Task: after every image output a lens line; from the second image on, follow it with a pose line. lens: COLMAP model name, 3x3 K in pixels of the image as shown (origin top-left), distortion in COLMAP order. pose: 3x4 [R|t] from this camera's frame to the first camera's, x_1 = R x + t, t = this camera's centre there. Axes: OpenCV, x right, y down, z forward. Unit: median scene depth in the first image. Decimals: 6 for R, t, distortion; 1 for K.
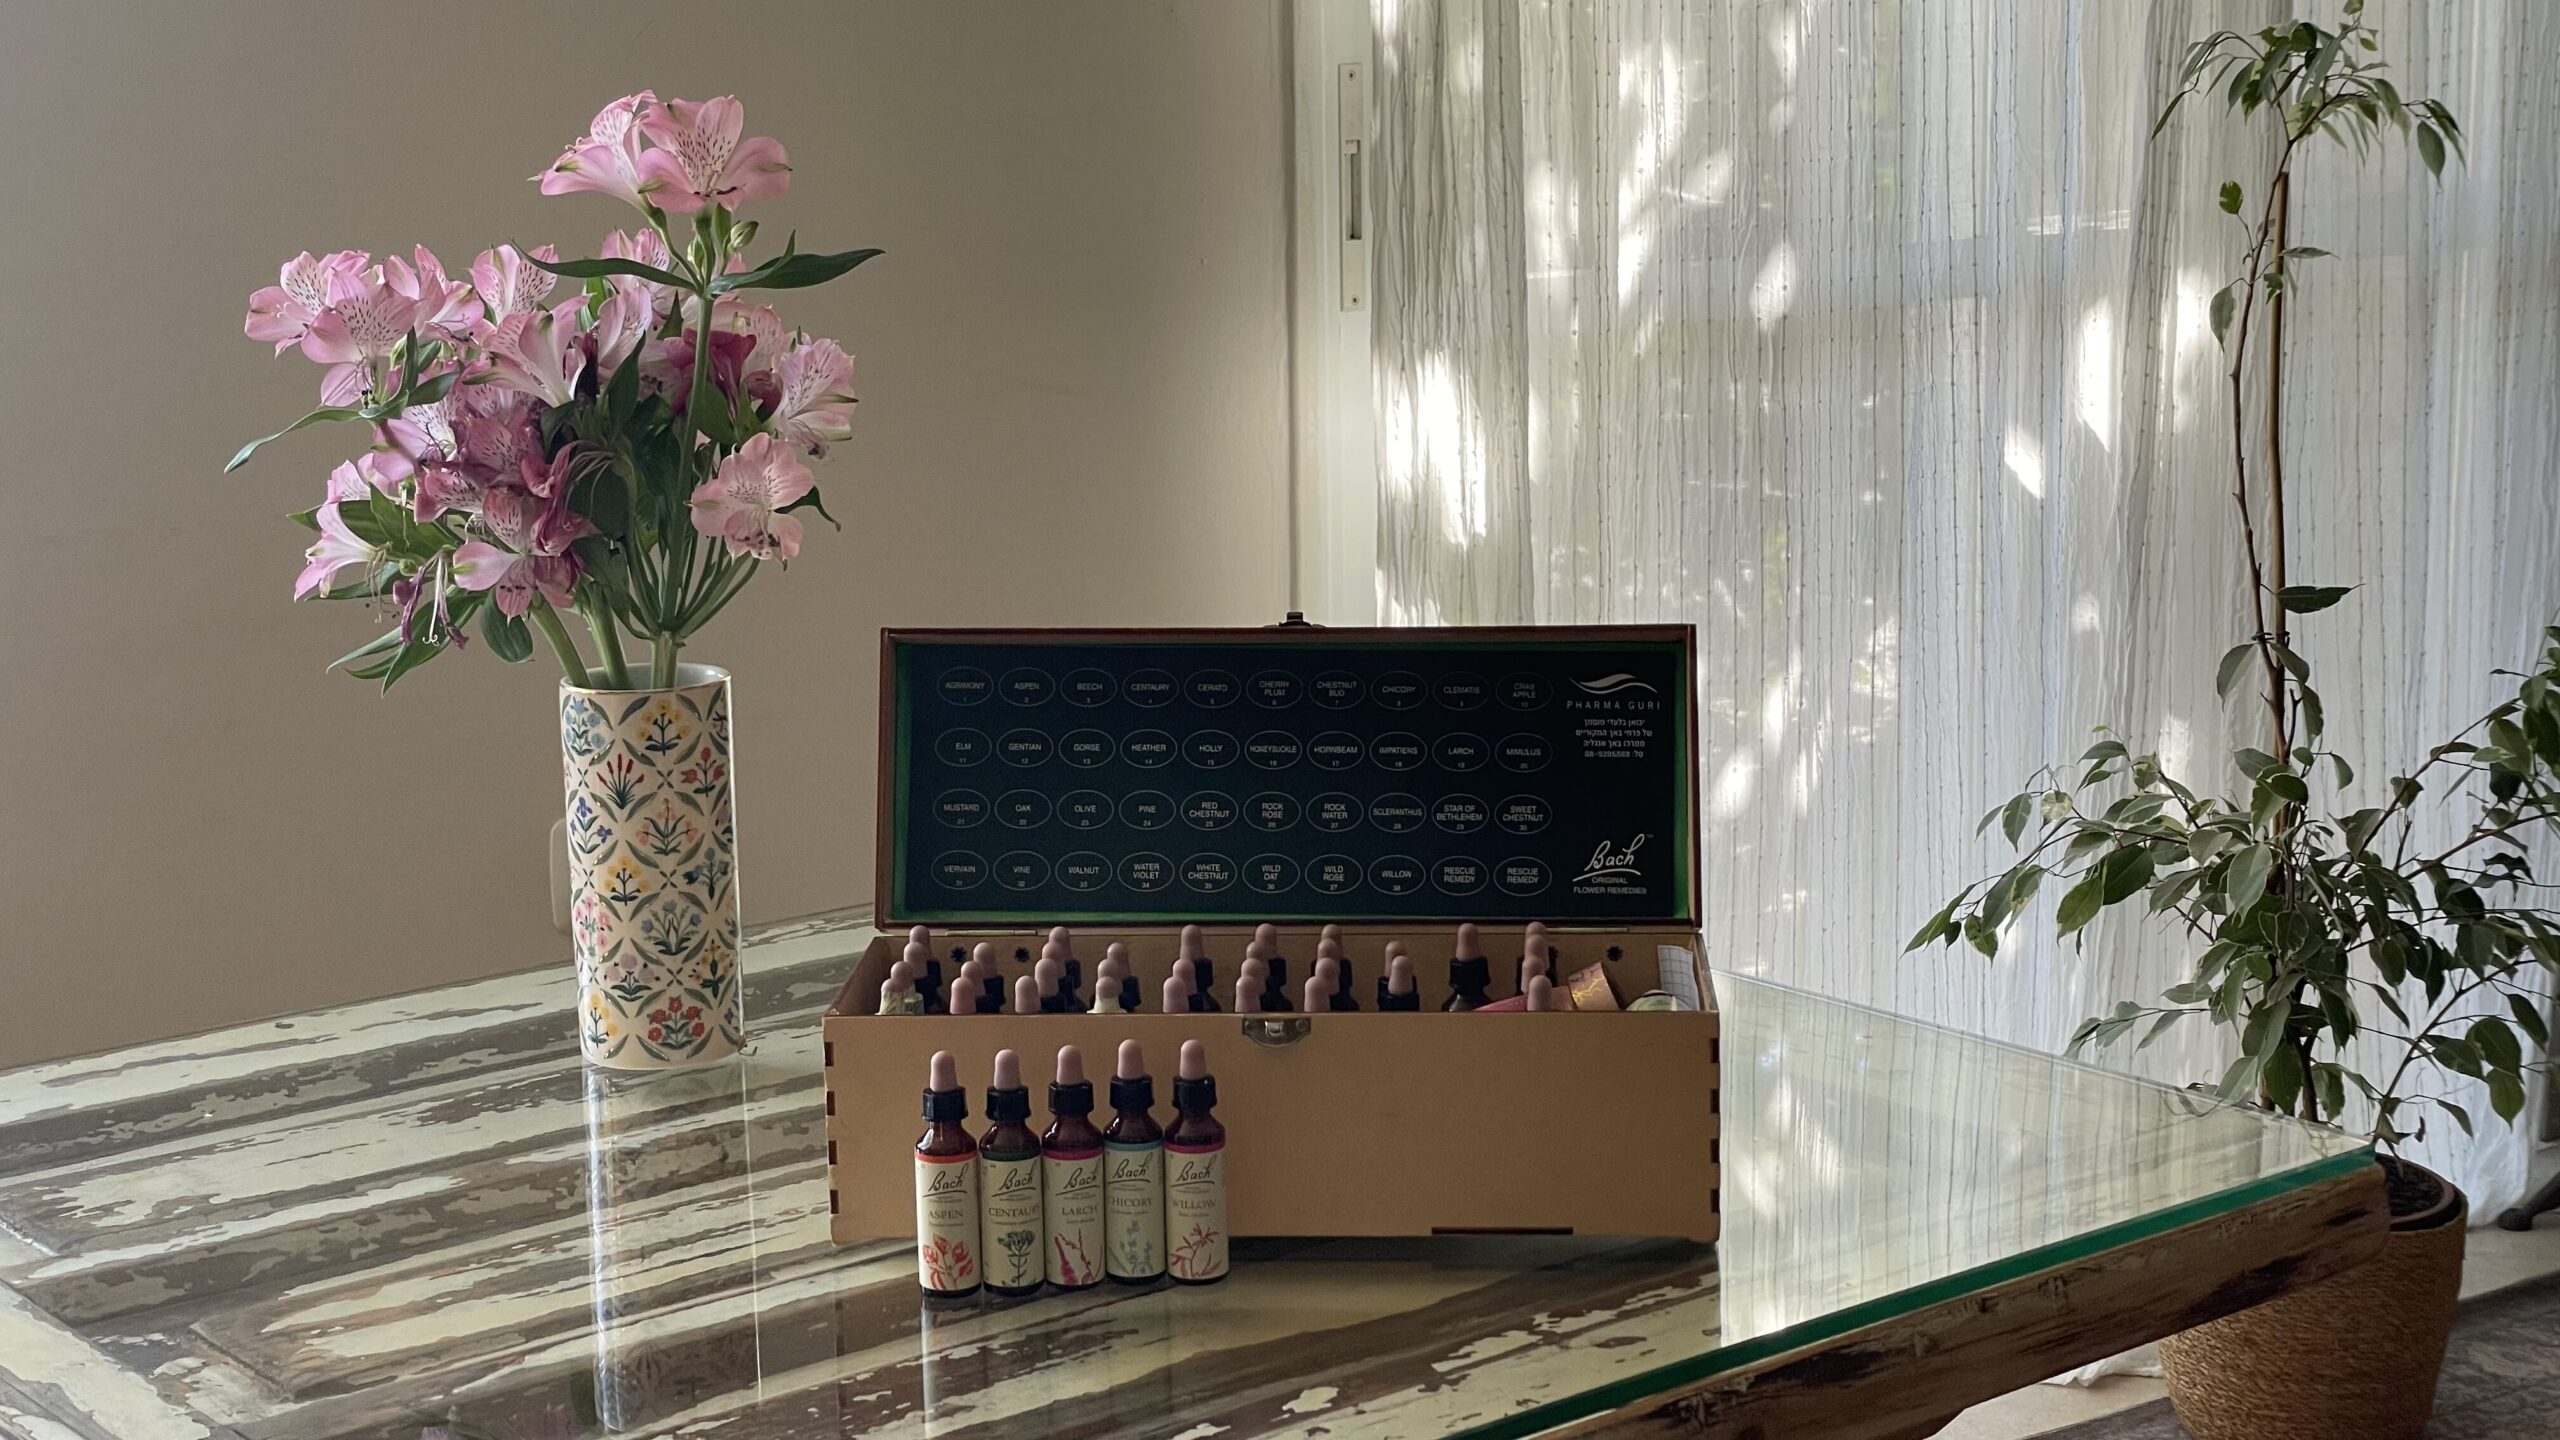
lens RADIAL K [[4184.6, 0, 1283.4], [0, 4184.6, 721.2], [0, 0, 1]] dist [0.157748, 0.000000]
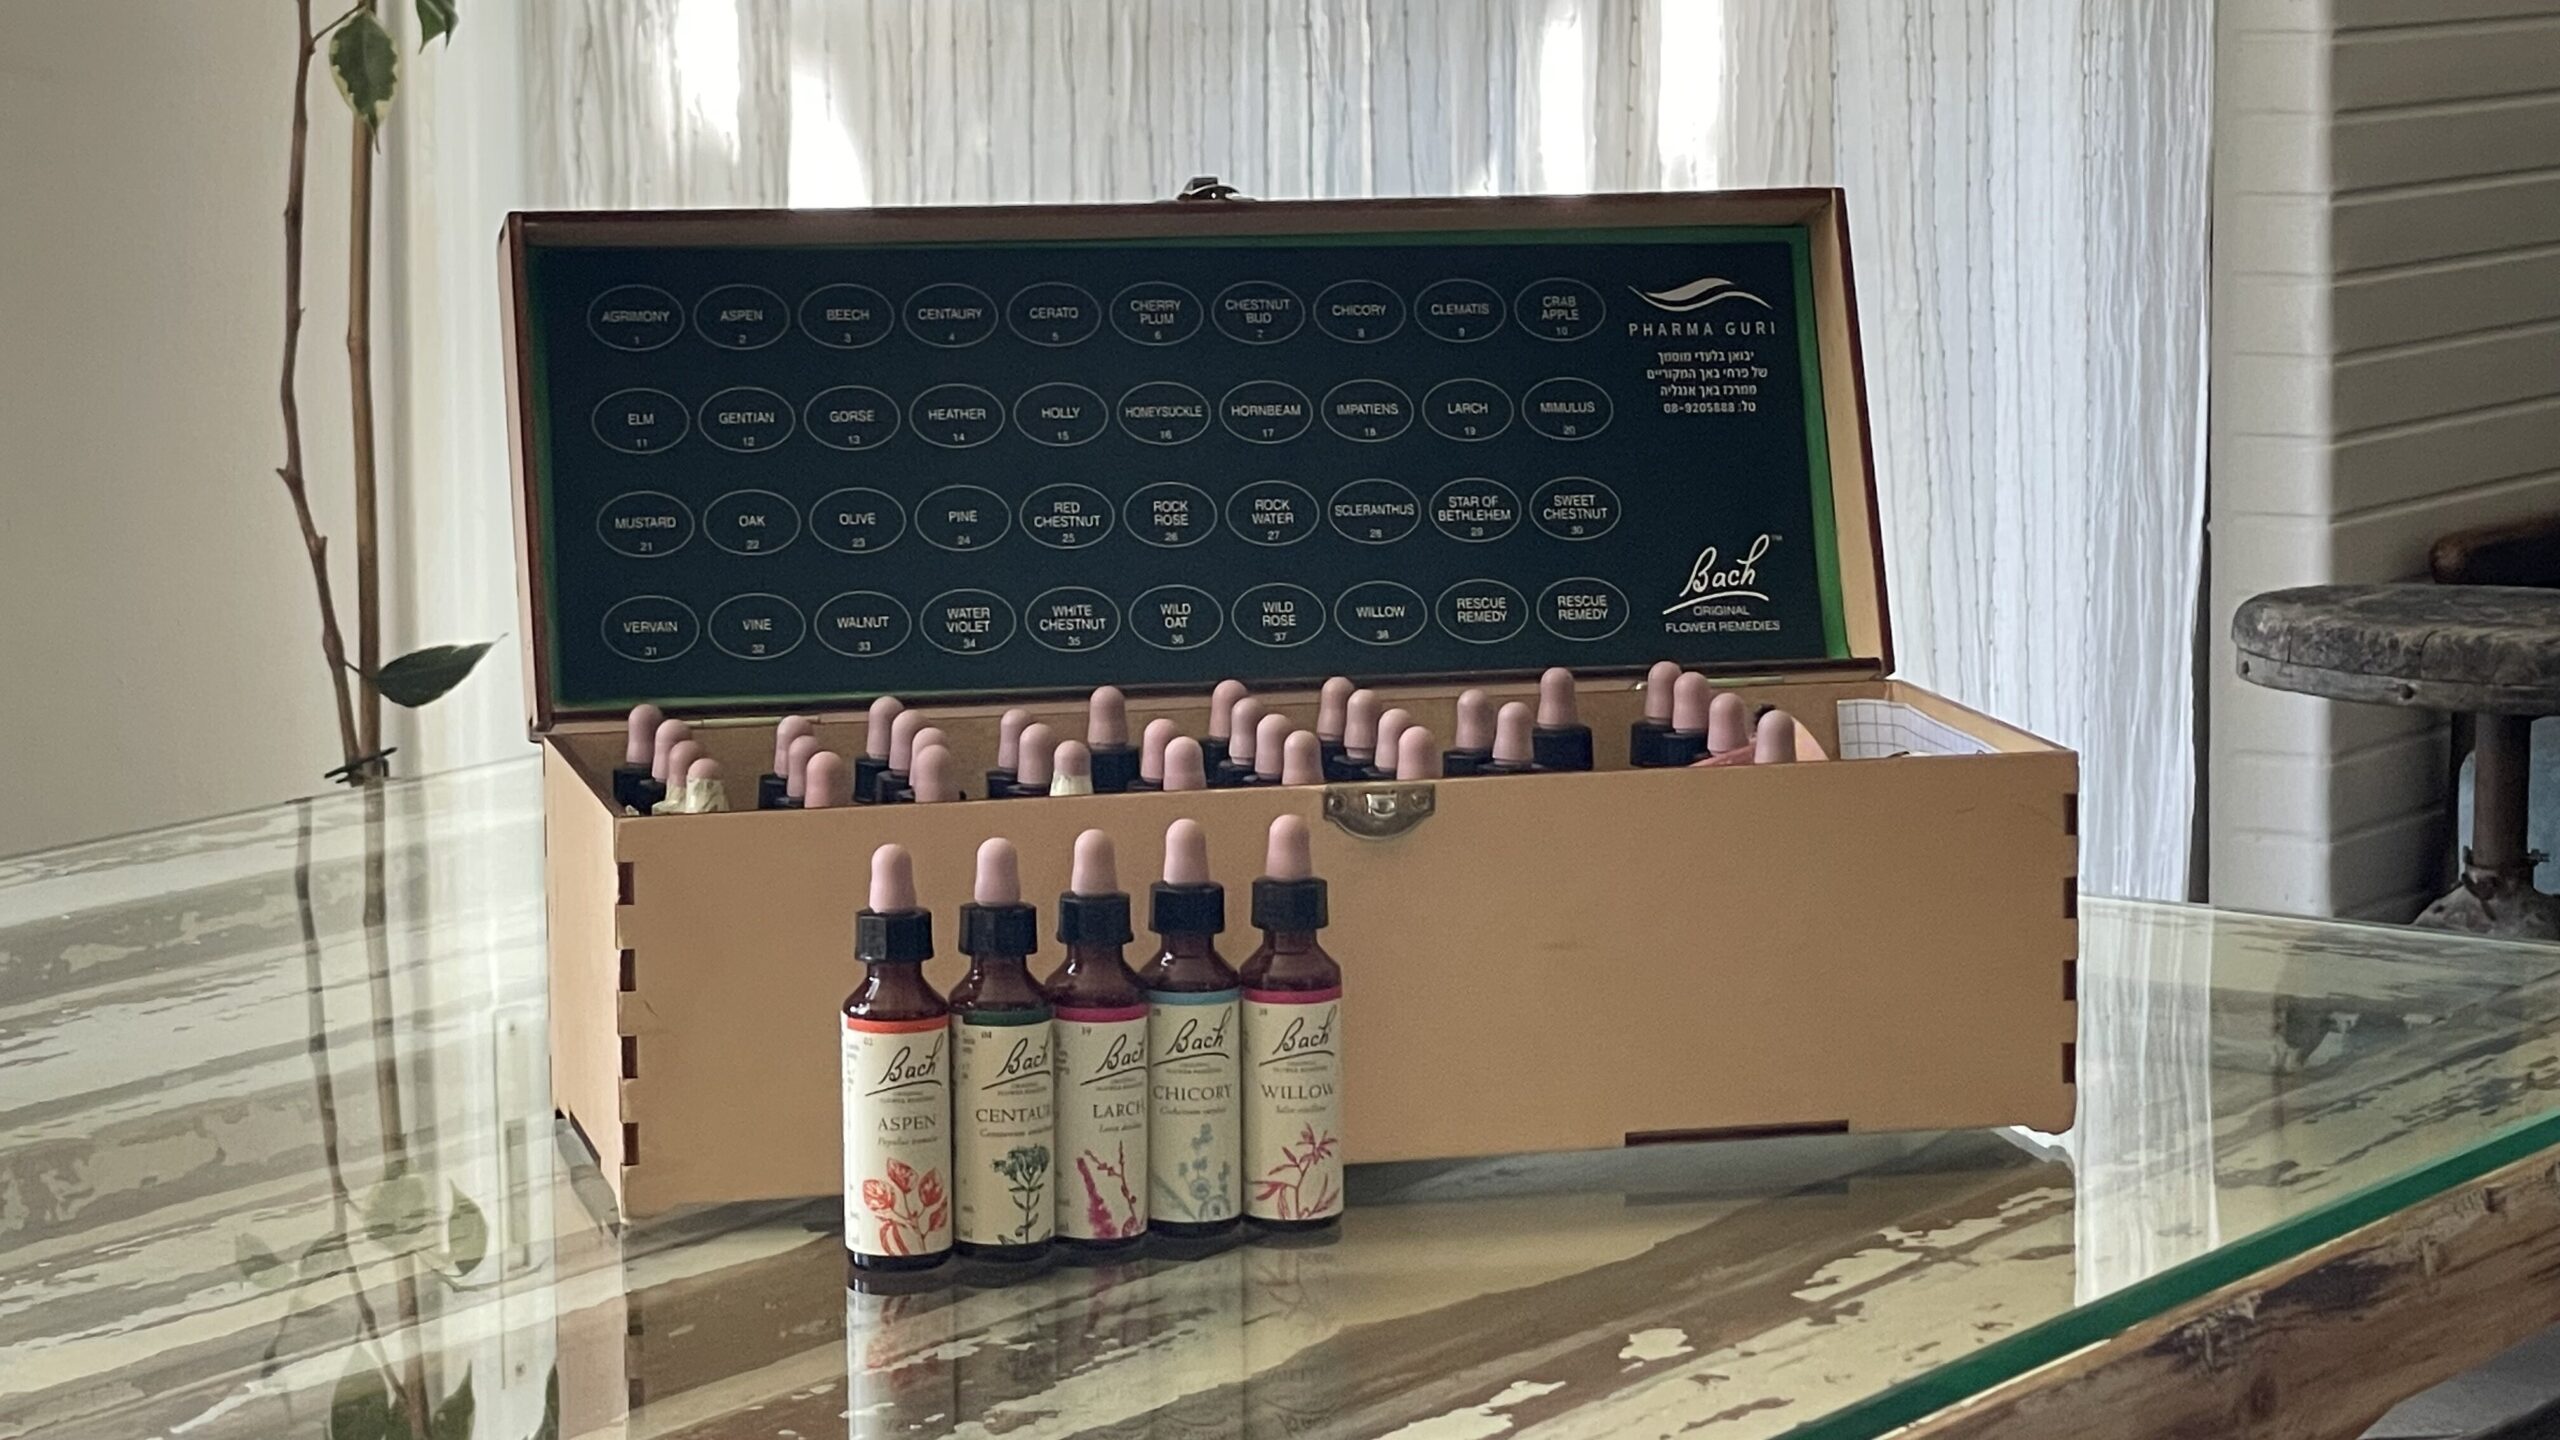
lens RADIAL K [[6999.7, 0, 1288.1], [0, 6999.7, 724.4], [0, 0, 1]] dist [0.066941, 0.000000]
pose [[0.953578, -0.028073, 0.299834, -0.287876], [0.043447, 0.998054, -0.044733, 0.097216], [-0.297995, 0.055683, 0.952942, 0.048446]]
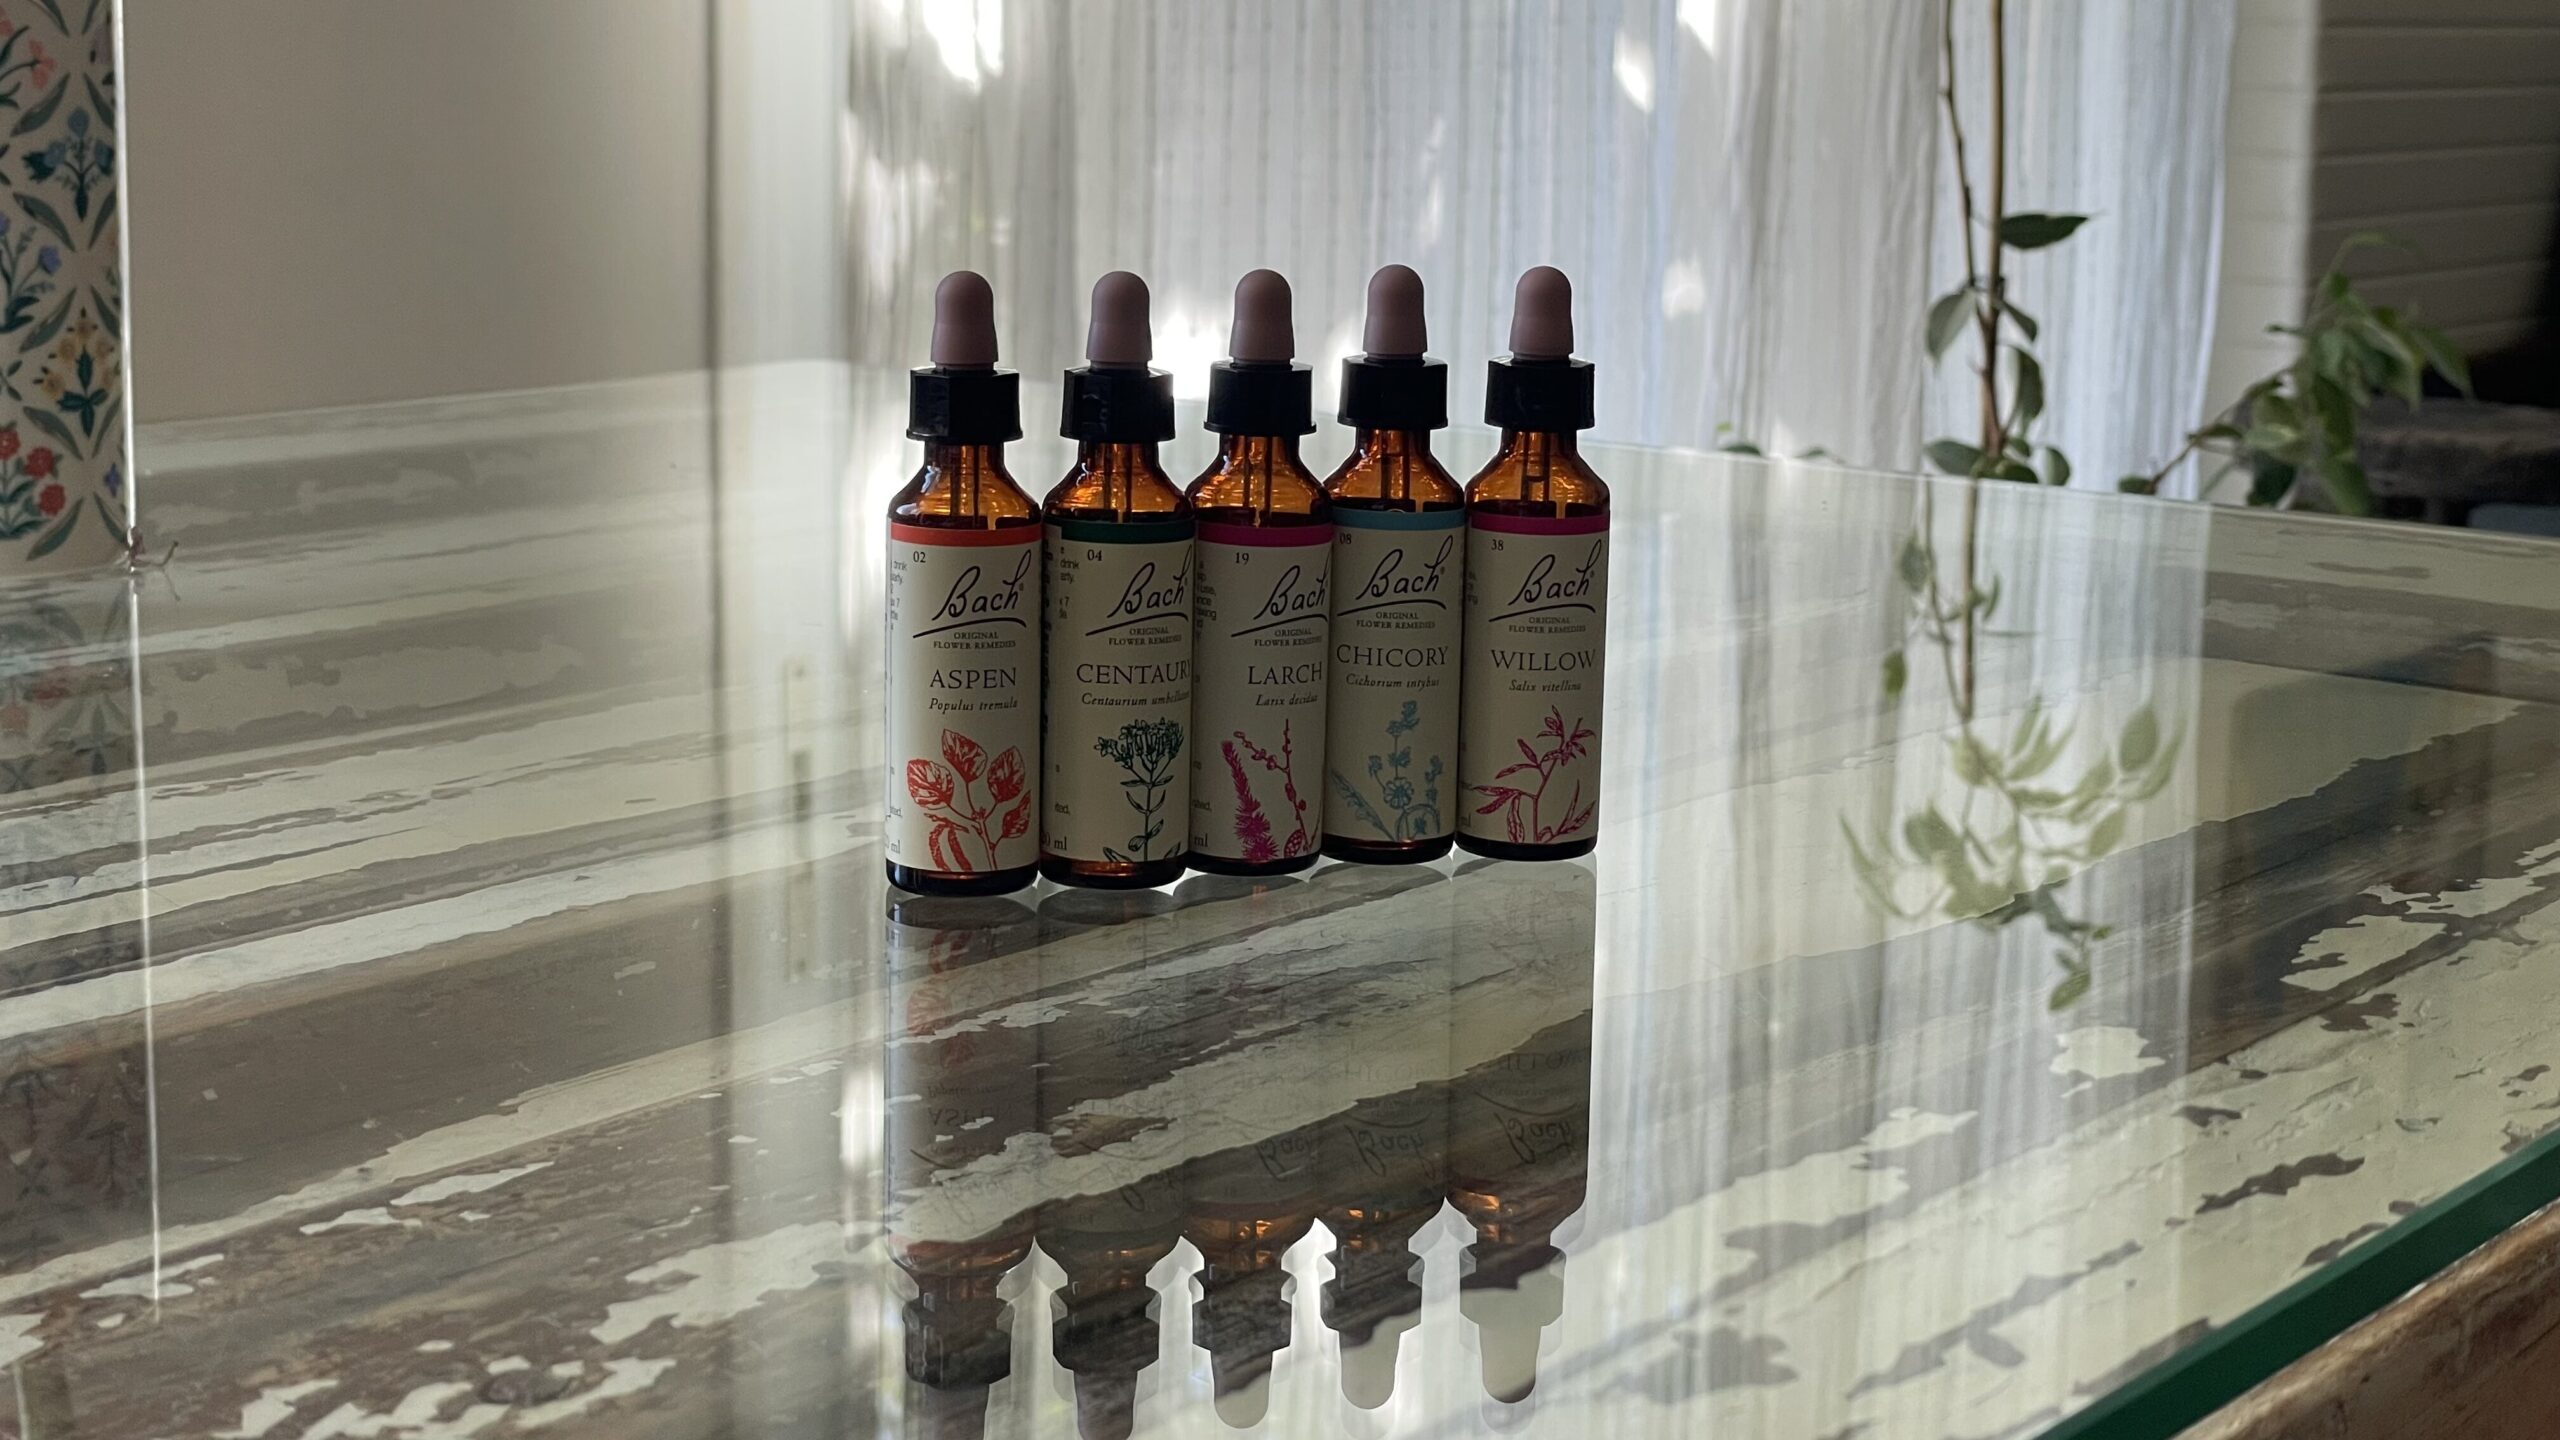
lens RADIAL K [[4184.2, 0, 1285.1], [0, 4184.2, 716.9], [0, 0, 1]] dist [0.081854, 0.000000]
pose [[0.965174, -0.004202, 0.261576, -0.140083], [0.007845, 0.999886, -0.012884, 0.113778], [-0.261492, 0.014488, 0.965097, 0.547665]]
